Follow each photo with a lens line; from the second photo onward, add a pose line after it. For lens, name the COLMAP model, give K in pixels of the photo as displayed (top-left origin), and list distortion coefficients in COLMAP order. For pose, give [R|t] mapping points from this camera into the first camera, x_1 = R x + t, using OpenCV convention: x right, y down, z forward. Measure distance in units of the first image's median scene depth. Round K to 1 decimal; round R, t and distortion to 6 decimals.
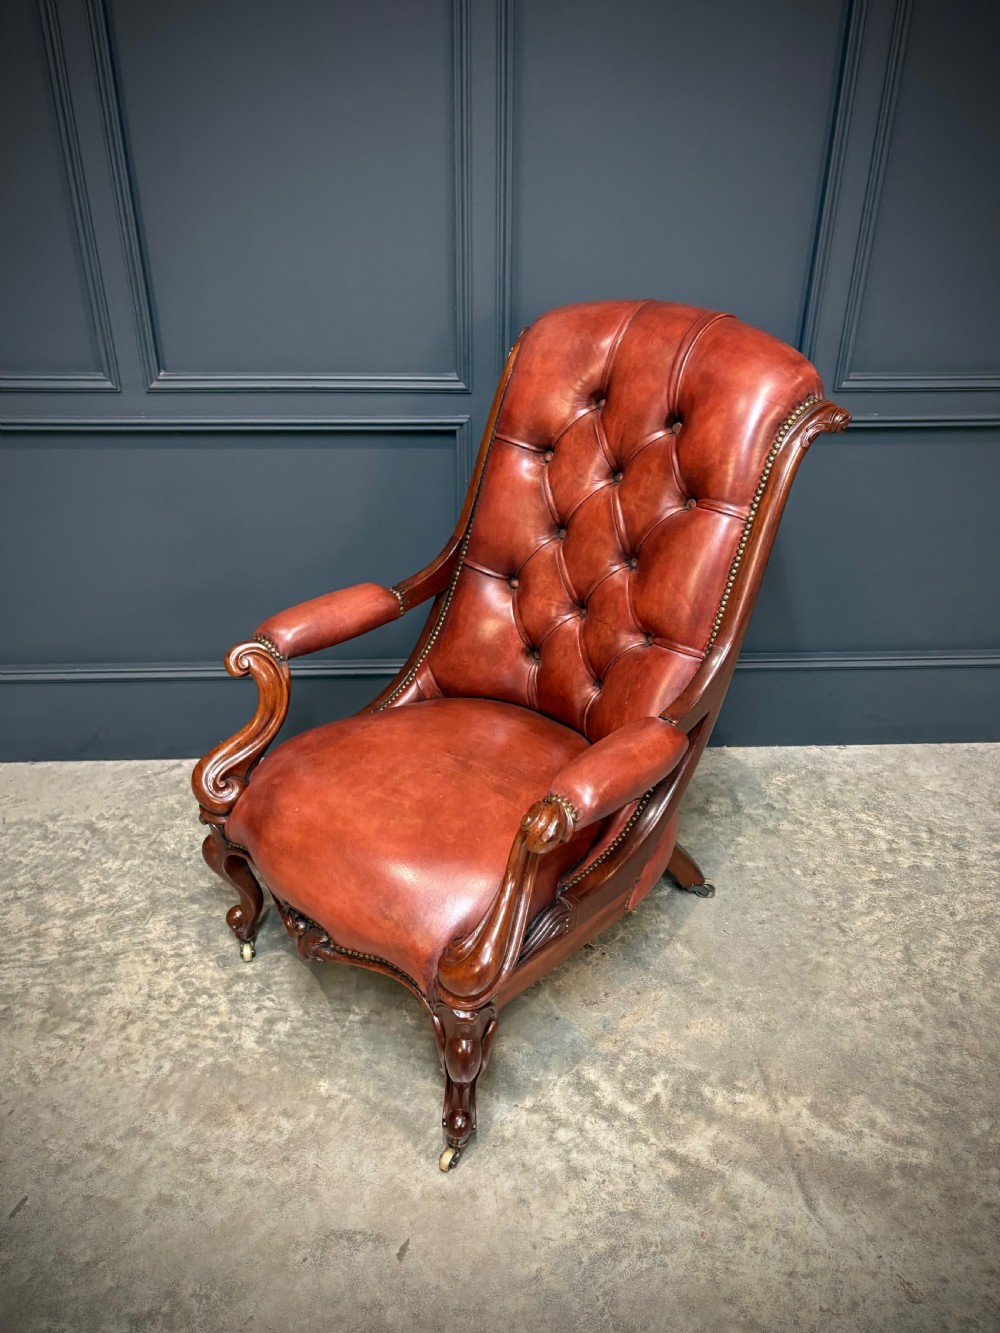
lens RADIAL K [[1041.2, 0, 508.6], [0, 1041.2, 661.8], [0, 0, 1]] dist [0.005380, 0.010323]
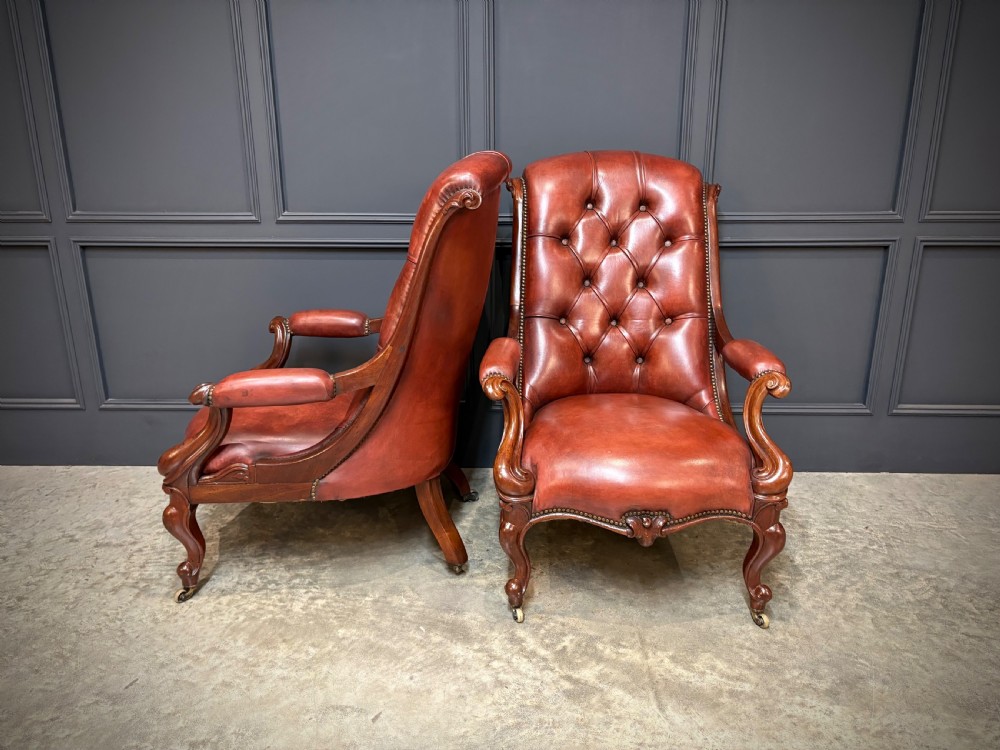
lens RADIAL K [[746.7, 0, 497.9], [0, 746.7, 373.3], [0, 0, 1]] dist [0.015899, -0.011521]
pose [[0.996327, 0.009768, -0.085073, 0.127472], [-0.026988, 0.978660, -0.203708, 0.244604], [0.081268, 0.205255, 0.975329, -0.097646]]
